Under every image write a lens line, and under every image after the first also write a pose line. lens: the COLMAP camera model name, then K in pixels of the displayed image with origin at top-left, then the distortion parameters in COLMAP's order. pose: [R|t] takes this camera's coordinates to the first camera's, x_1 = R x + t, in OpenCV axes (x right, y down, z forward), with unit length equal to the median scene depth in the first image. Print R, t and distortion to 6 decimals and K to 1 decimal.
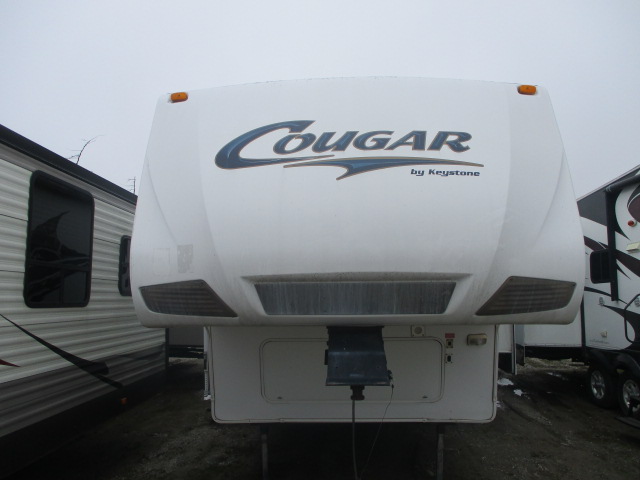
lens RADIAL K [[533.6, 0, 320.0], [0, 533.6, 240.0], [0, 0, 1]] dist [-0.033494, 0.007459]
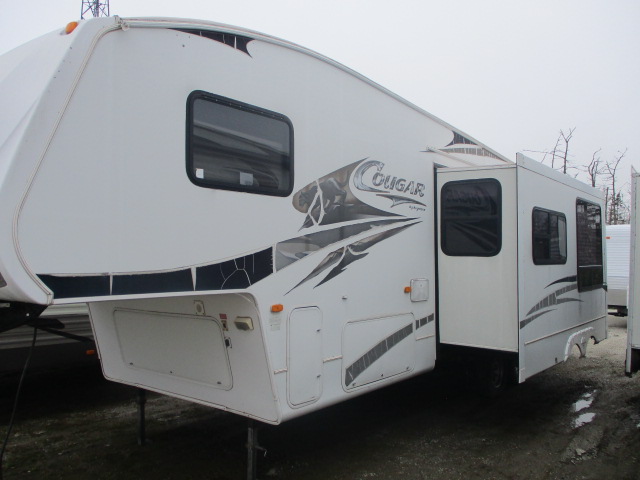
lens RADIAL K [[533.6, 0, 320.0], [0, 533.6, 240.0], [0, 0, 1]] dist [-0.033494, 0.007459]
pose [[0.797035, -0.017372, -0.603683, 0.879517], [0.047128, 0.998327, 0.033493, 0.032397], [0.602091, -0.055145, 0.796521, 0.398983]]
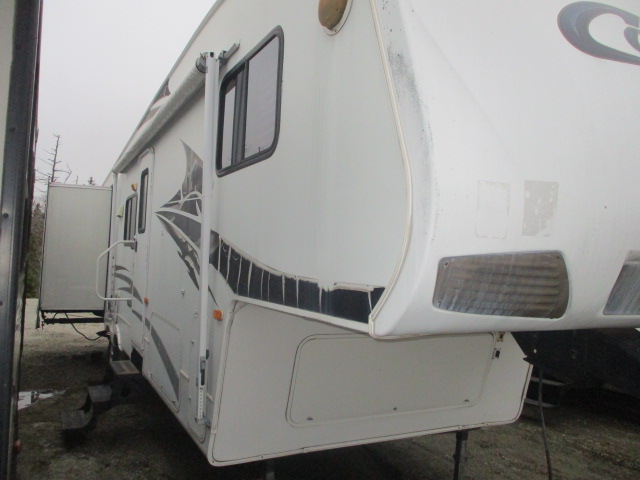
lens RADIAL K [[533.6, 0, 320.0], [0, 533.6, 240.0], [0, 0, 1]] dist [-0.033494, 0.007459]
pose [[0.860001, 0.068213, 0.505712, -0.435227], [-0.094607, 0.995158, 0.026655, 0.045347], [-0.501445, -0.070767, 0.862290, 0.416296]]
